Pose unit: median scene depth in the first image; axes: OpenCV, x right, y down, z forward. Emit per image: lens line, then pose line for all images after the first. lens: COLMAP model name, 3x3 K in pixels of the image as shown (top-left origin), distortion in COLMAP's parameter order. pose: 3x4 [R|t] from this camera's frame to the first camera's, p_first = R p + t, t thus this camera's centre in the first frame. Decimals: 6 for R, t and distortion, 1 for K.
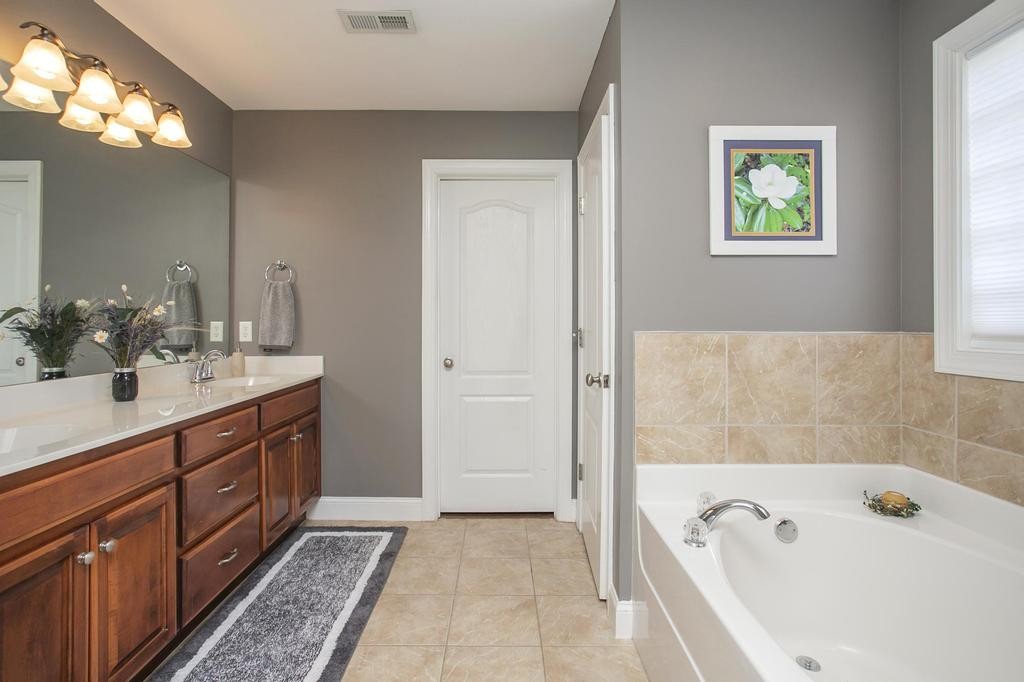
lens RADIAL K [[505.1, 0, 503.5], [0, 505.1, 326.7], [0, 0, 1]] dist [-0.002952, -0.000252]
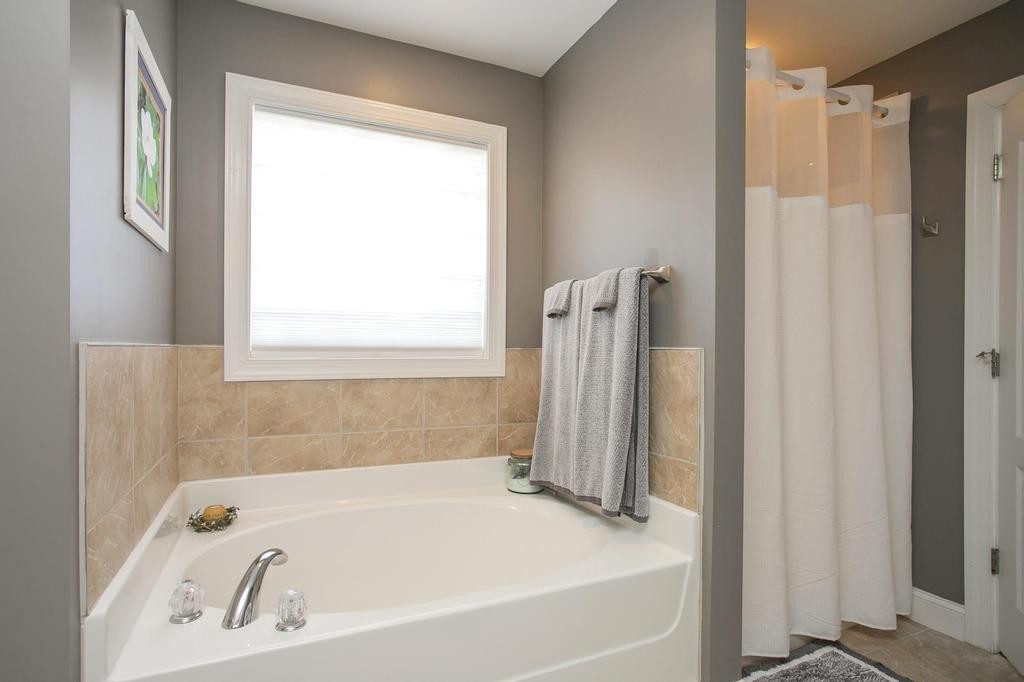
lens RADIAL K [[505.1, 0, 509.5], [0, 505.1, 347.4], [0, 0, 1]] dist [-0.002952, -0.000252]
pose [[-0.425324, -0.005750, 0.905023, -0.379771], [-0.003884, 0.999982, 0.004529, 0.010477], [-0.905033, -0.001589, -0.425339, 0.933035]]
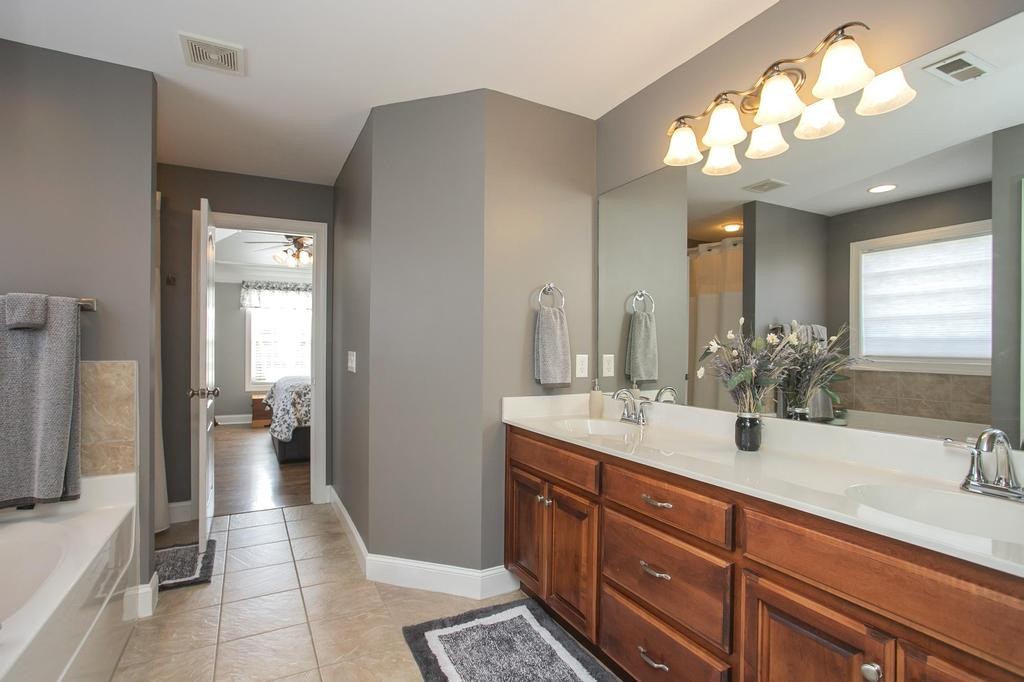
lens RADIAL K [[505.1, 0, 512.9], [0, 505.1, 342.9], [0, 0, 1]] dist [-0.002952, -0.000252]
pose [[-0.891698, -0.008670, -0.452549, 0.006941], [-0.008157, 0.999962, -0.003084, -0.037540], [0.452558, 0.000942, -0.891734, 1.892801]]
